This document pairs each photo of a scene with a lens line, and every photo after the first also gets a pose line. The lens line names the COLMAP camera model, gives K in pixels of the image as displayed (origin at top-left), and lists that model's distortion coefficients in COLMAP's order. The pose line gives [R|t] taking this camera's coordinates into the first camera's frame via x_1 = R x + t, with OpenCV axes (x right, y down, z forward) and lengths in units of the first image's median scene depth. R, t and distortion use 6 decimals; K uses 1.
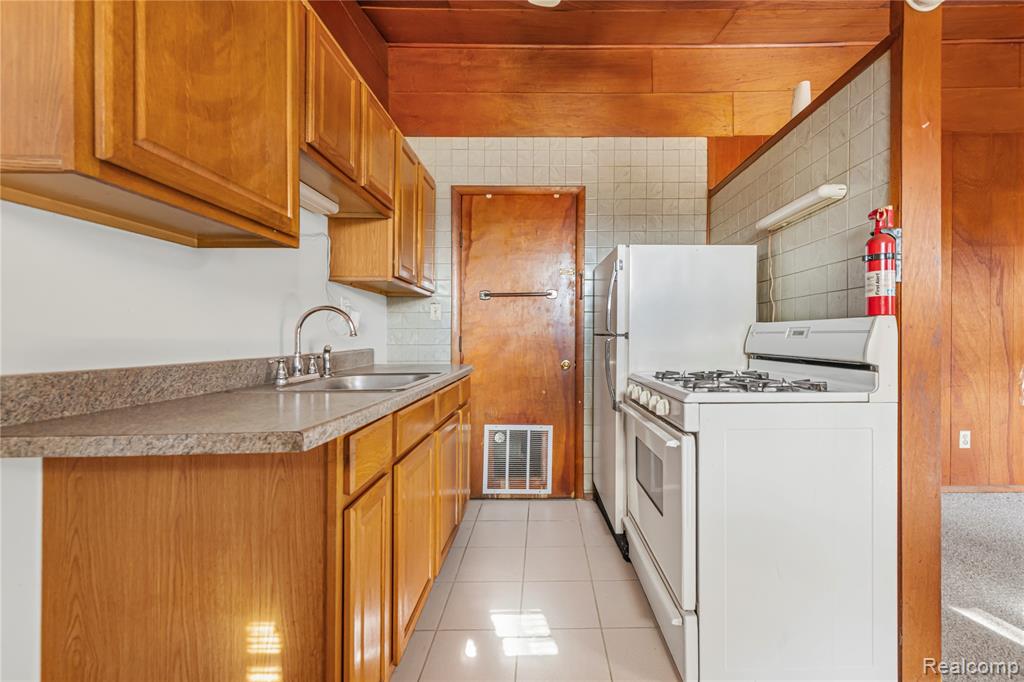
lens RADIAL K [[413.0, 0, 523.9], [0, 413.0, 337.2], [0, 0, 1]] dist [0.009019, -0.000149]
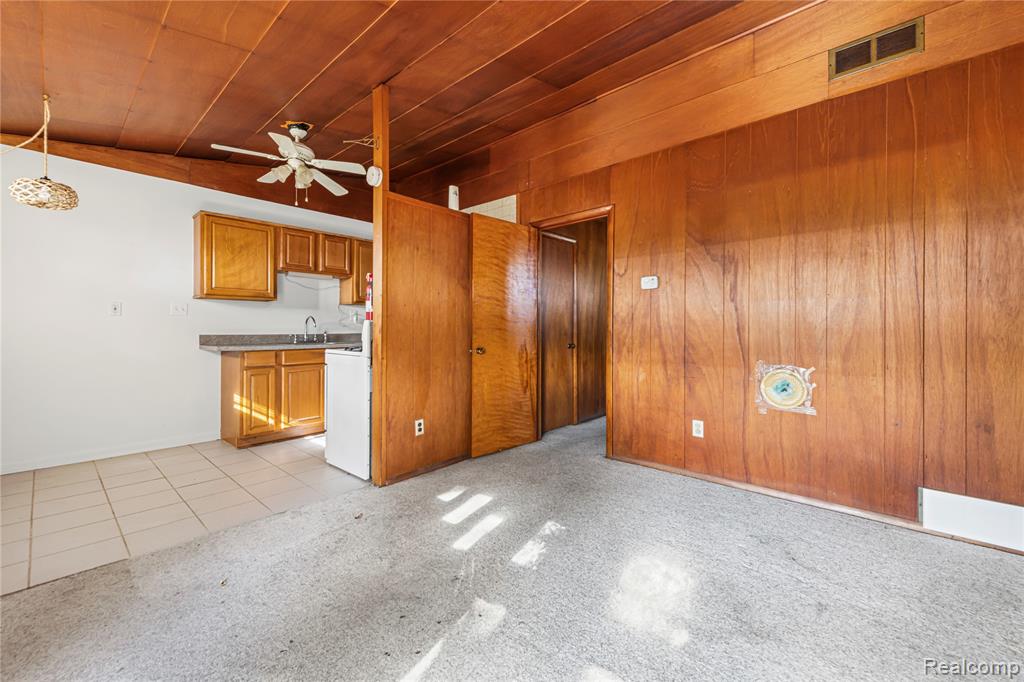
lens RADIAL K [[413.0, 0, 523.9], [0, 413.0, 337.2], [0, 0, 1]] dist [0.009019, -0.000149]
pose [[0.749483, 0.020745, -0.661699, 1.421579], [-0.014556, 0.999784, 0.014857, 0.003401], [0.661864, -0.001503, 0.749622, -0.081312]]
